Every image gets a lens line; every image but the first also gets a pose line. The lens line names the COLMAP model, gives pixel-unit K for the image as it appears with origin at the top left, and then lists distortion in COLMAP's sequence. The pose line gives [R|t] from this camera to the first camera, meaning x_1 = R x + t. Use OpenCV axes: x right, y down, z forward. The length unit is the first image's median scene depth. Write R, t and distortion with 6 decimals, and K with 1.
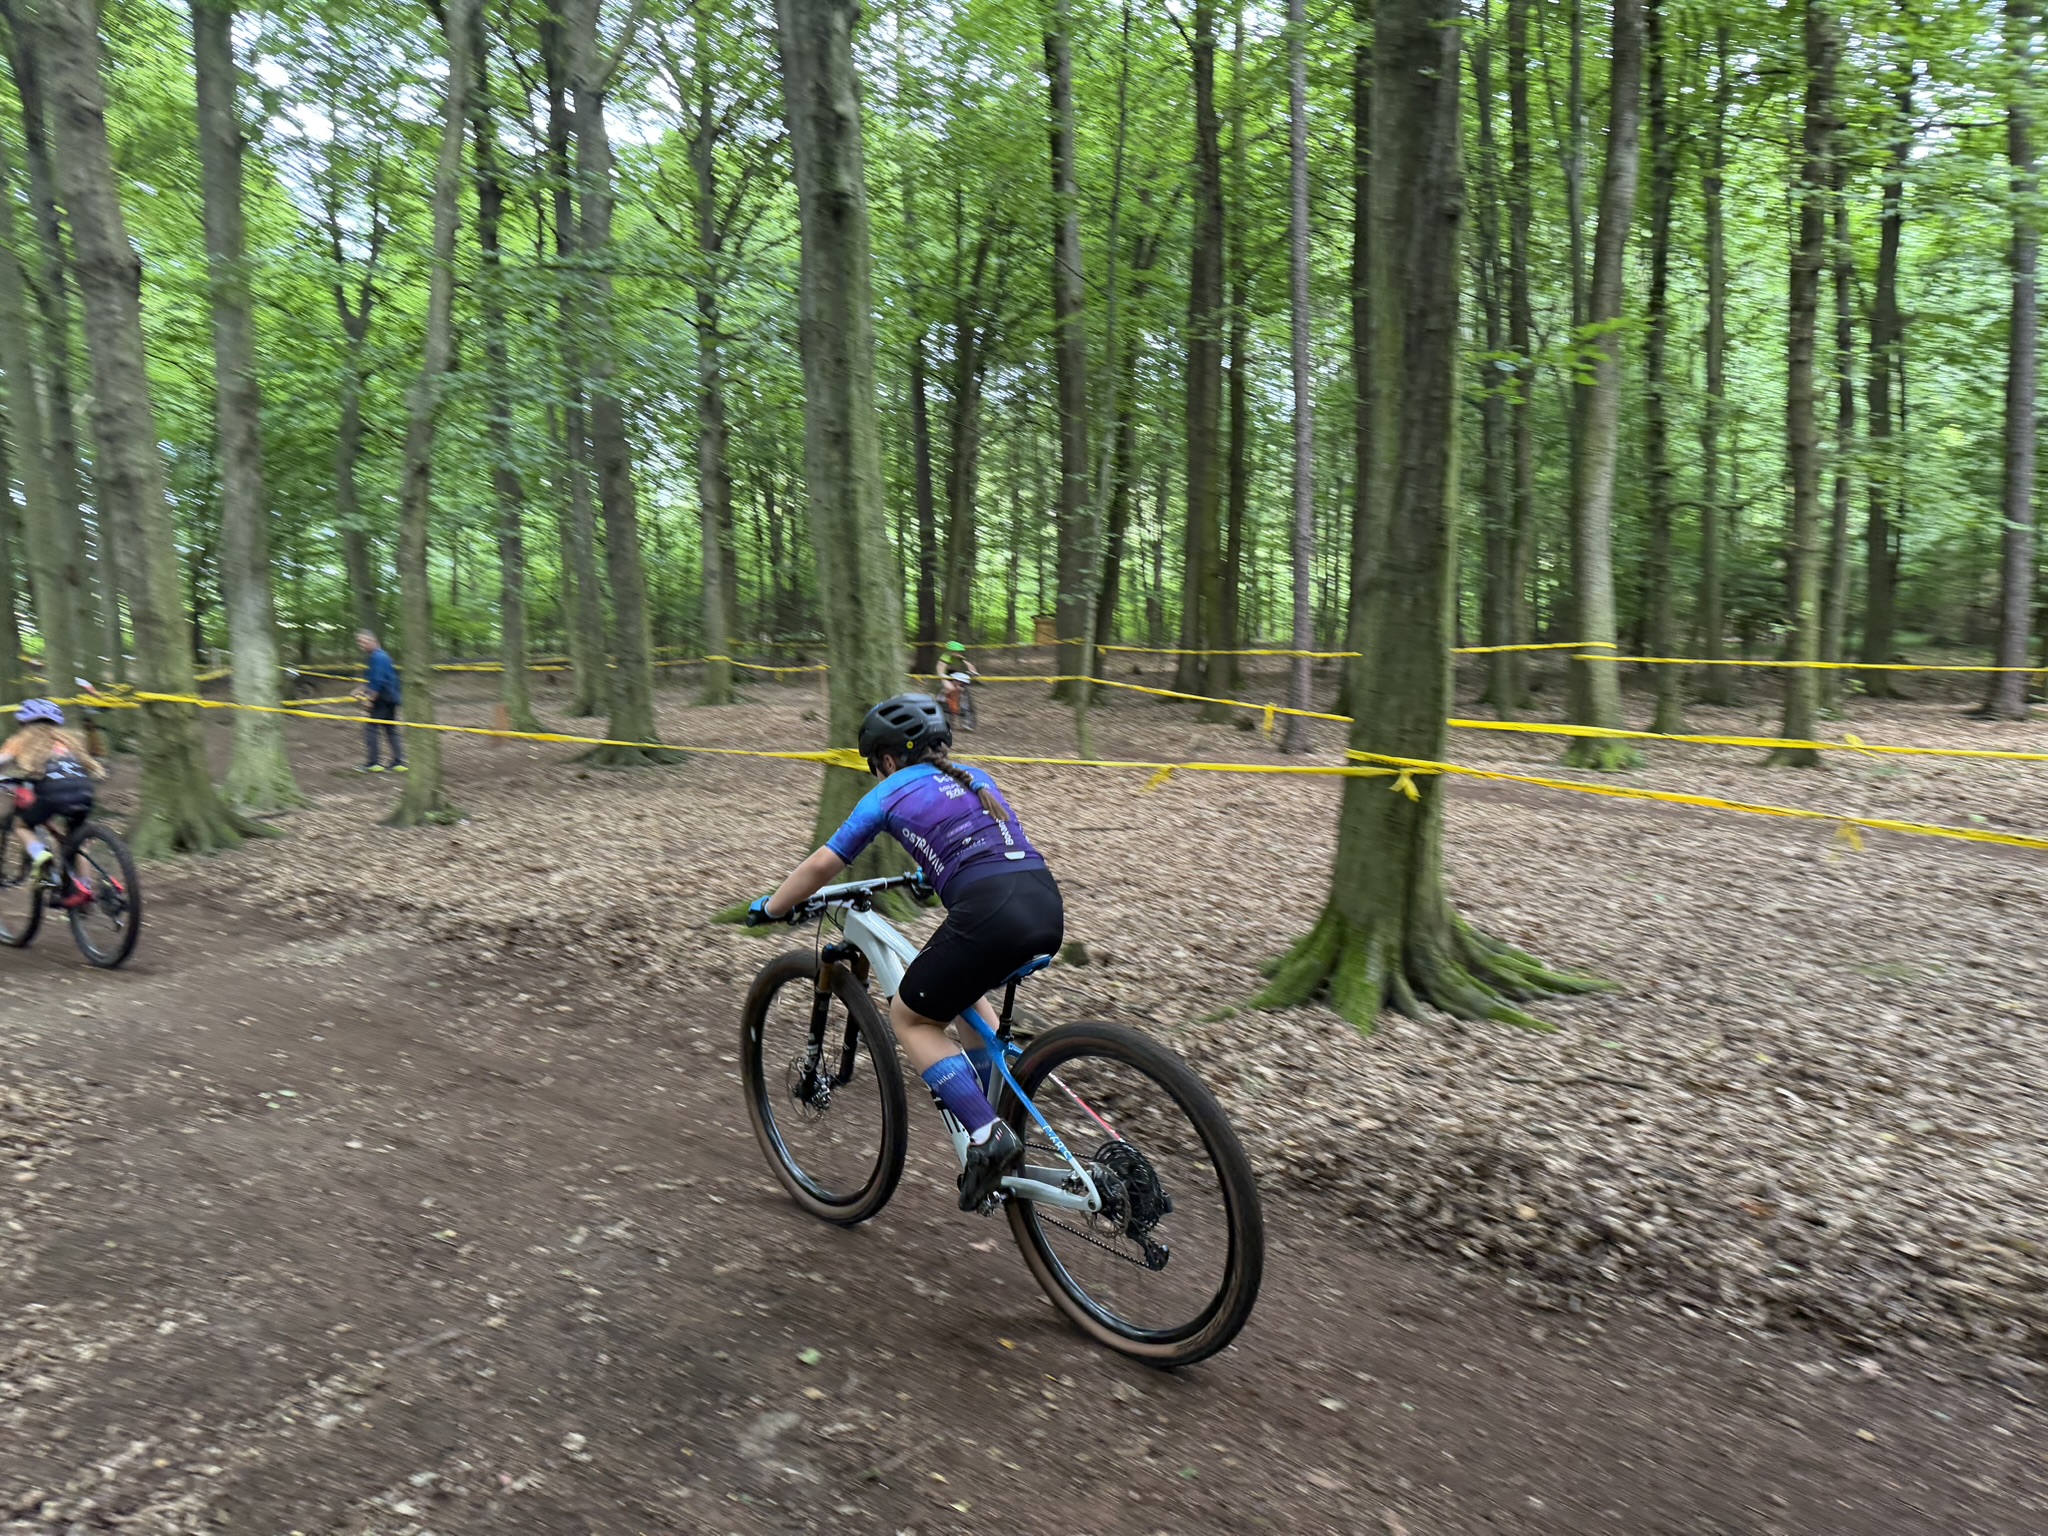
lens RADIAL K [[1427.2, 0, 1020.9], [0, 1427.2, 767.6], [0, 0, 1]] dist [0.038405, -0.050065]
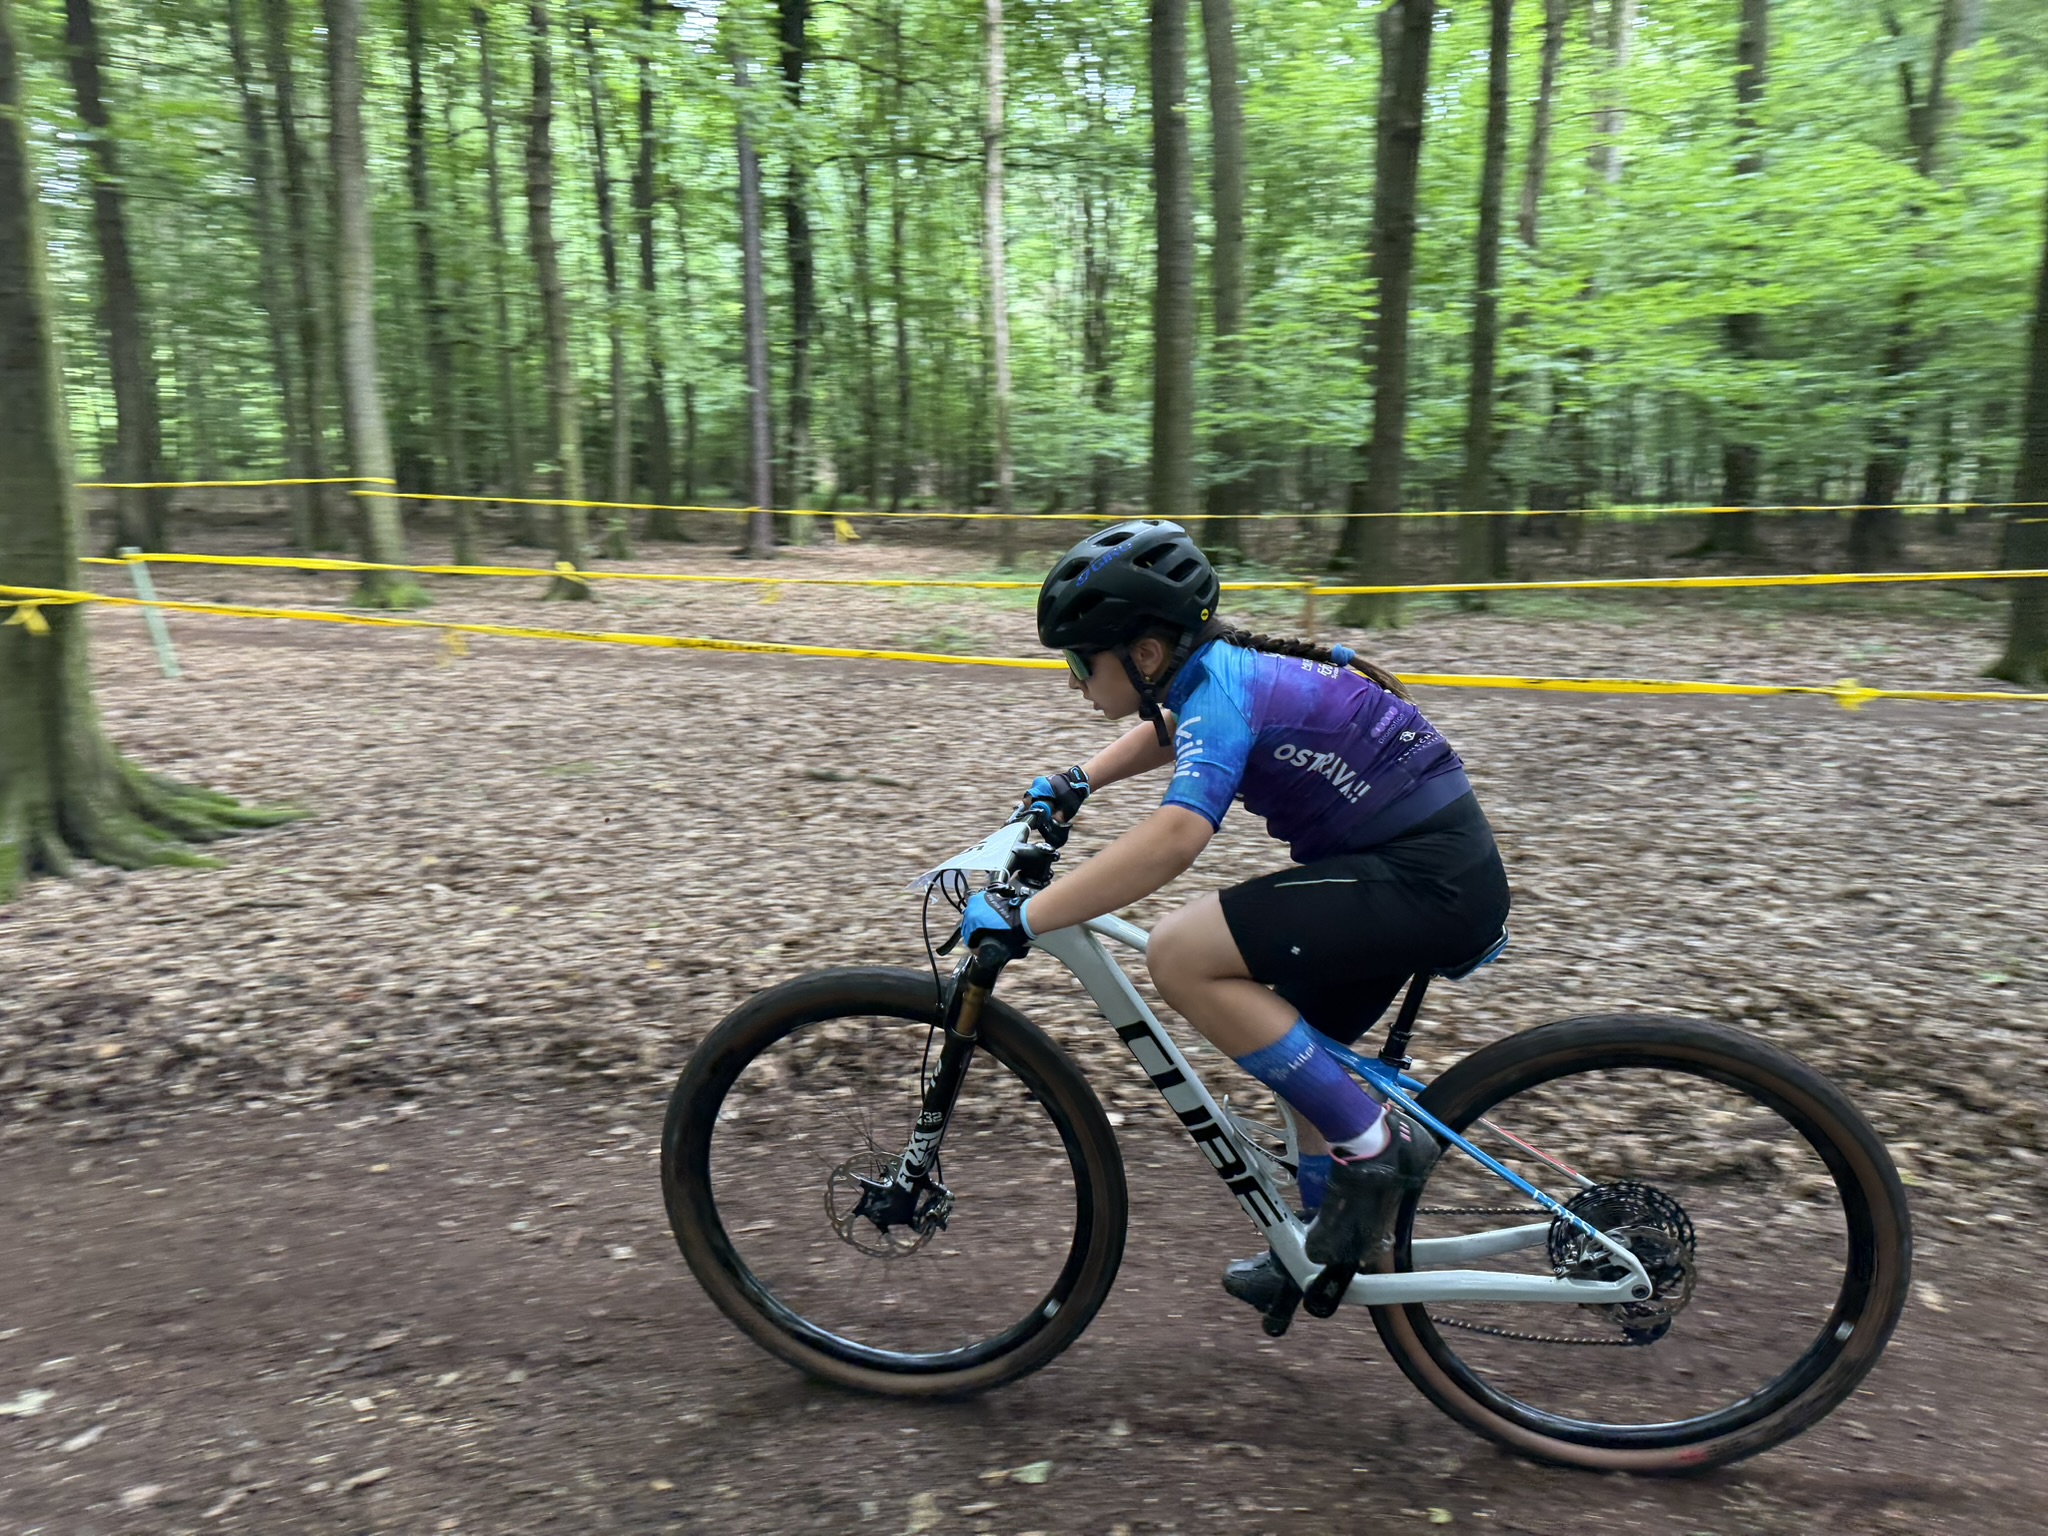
lens RADIAL K [[1427.2, 0, 1030.8], [0, 1427.2, 779.9], [0, 0, 1]] dist [0.038405, -0.050065]
pose [[0.728475, -0.114284, 0.675473, 0.113080], [0.037546, 0.991166, 0.127205, 0.021952], [-0.684043, -0.067305, 0.726330, -0.063060]]
